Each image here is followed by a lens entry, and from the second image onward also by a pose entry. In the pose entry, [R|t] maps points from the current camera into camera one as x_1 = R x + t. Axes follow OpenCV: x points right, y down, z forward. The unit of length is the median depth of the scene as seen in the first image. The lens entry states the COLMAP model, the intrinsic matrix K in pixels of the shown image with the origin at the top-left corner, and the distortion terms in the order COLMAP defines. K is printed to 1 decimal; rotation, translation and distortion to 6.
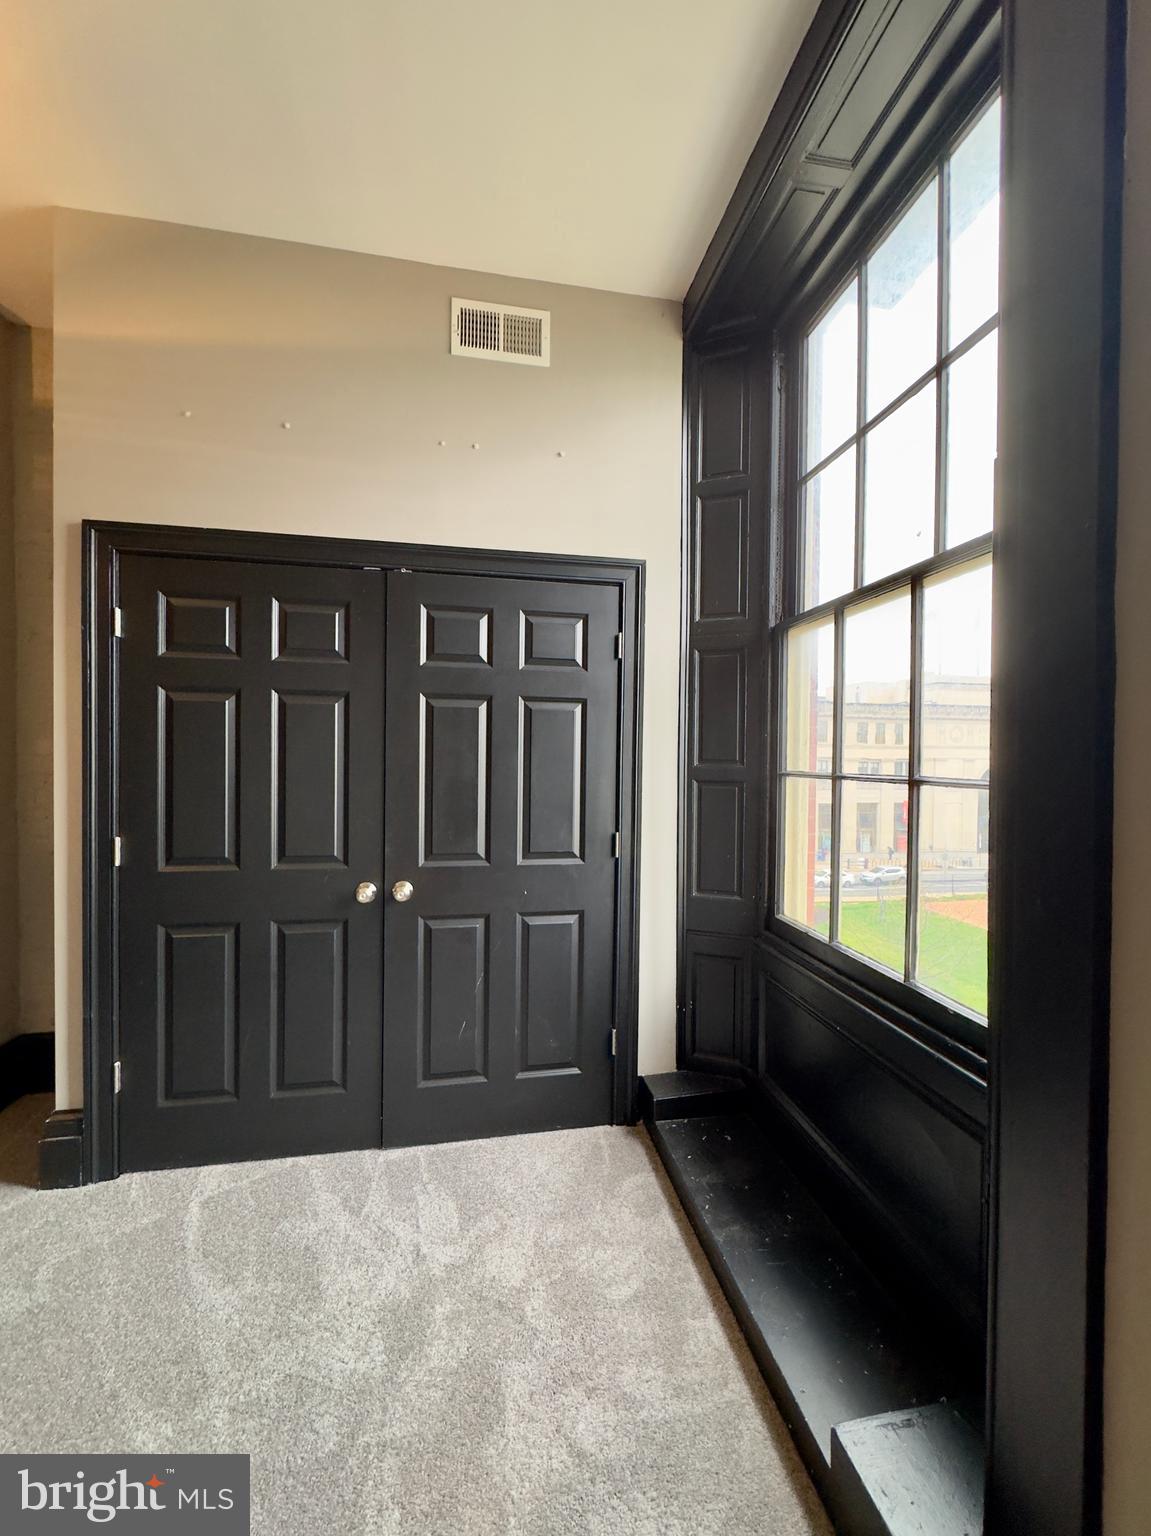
lens RADIAL K [[611.3, 0, 582.5], [0, 611.3, 767.7], [0, 0, 1]] dist [-0.002243, 0.000365]
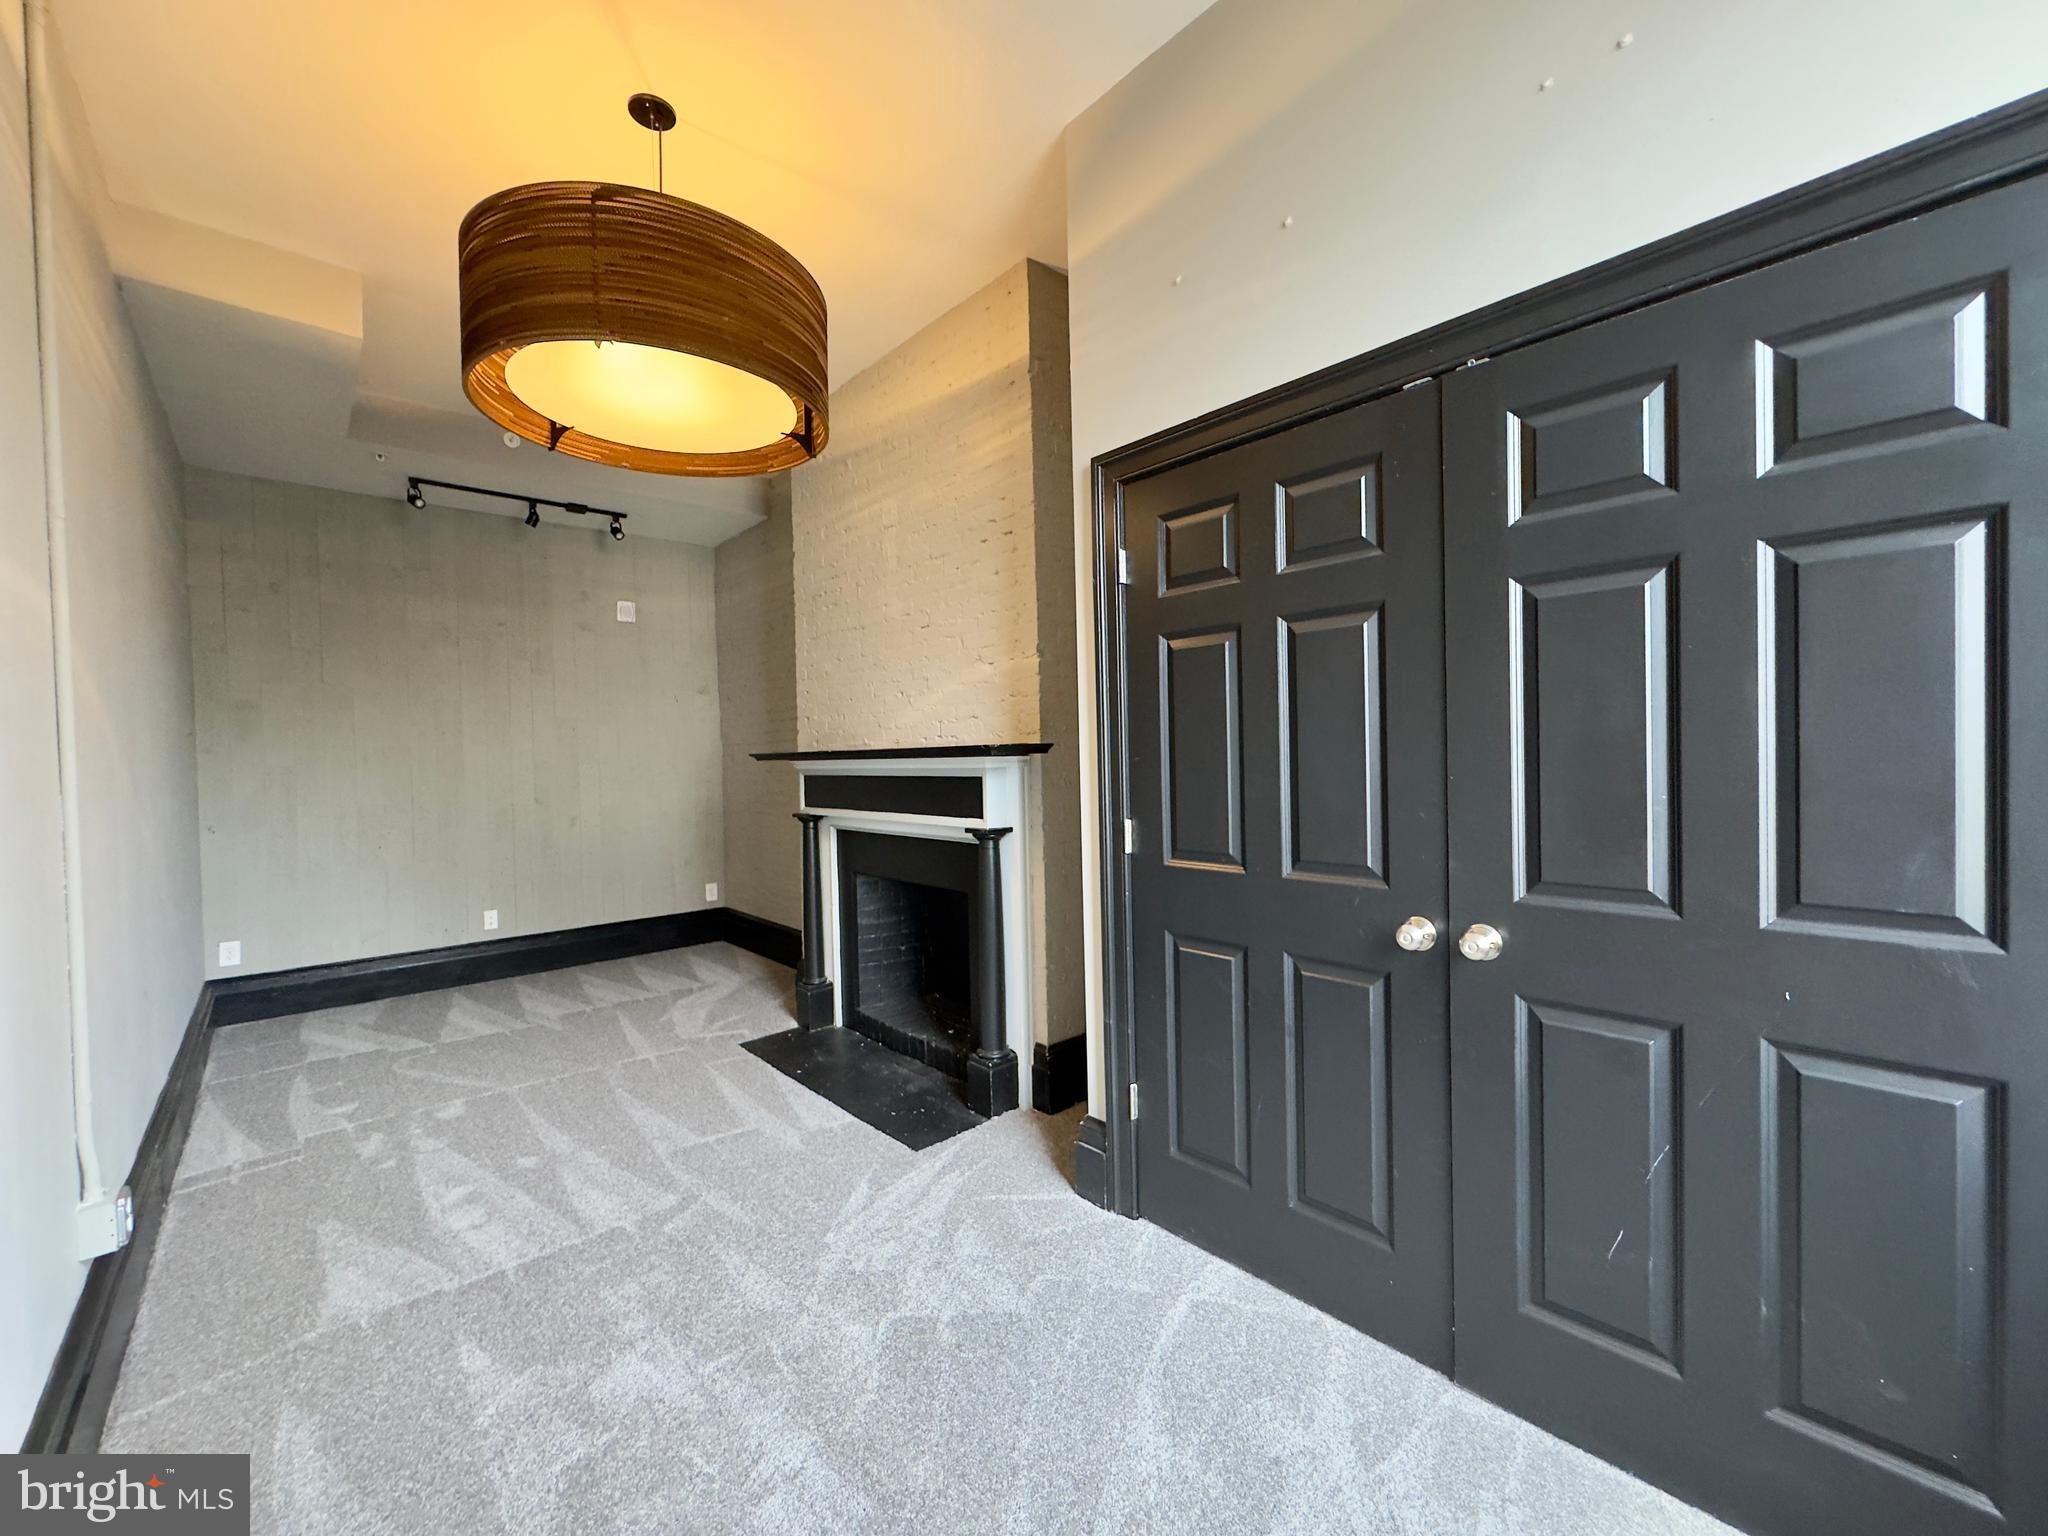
lens RADIAL K [[815.0, 0, 1020.1], [0, 815.0, 768.2], [0, 0, 1]] dist [-0.002243, 0.000365]
pose [[0.520068, -0.009369, -0.854073, 0.121408], [0.017856, 0.999841, -0.000095, 0.037065], [0.853938, -0.015202, 0.520153, 0.261754]]
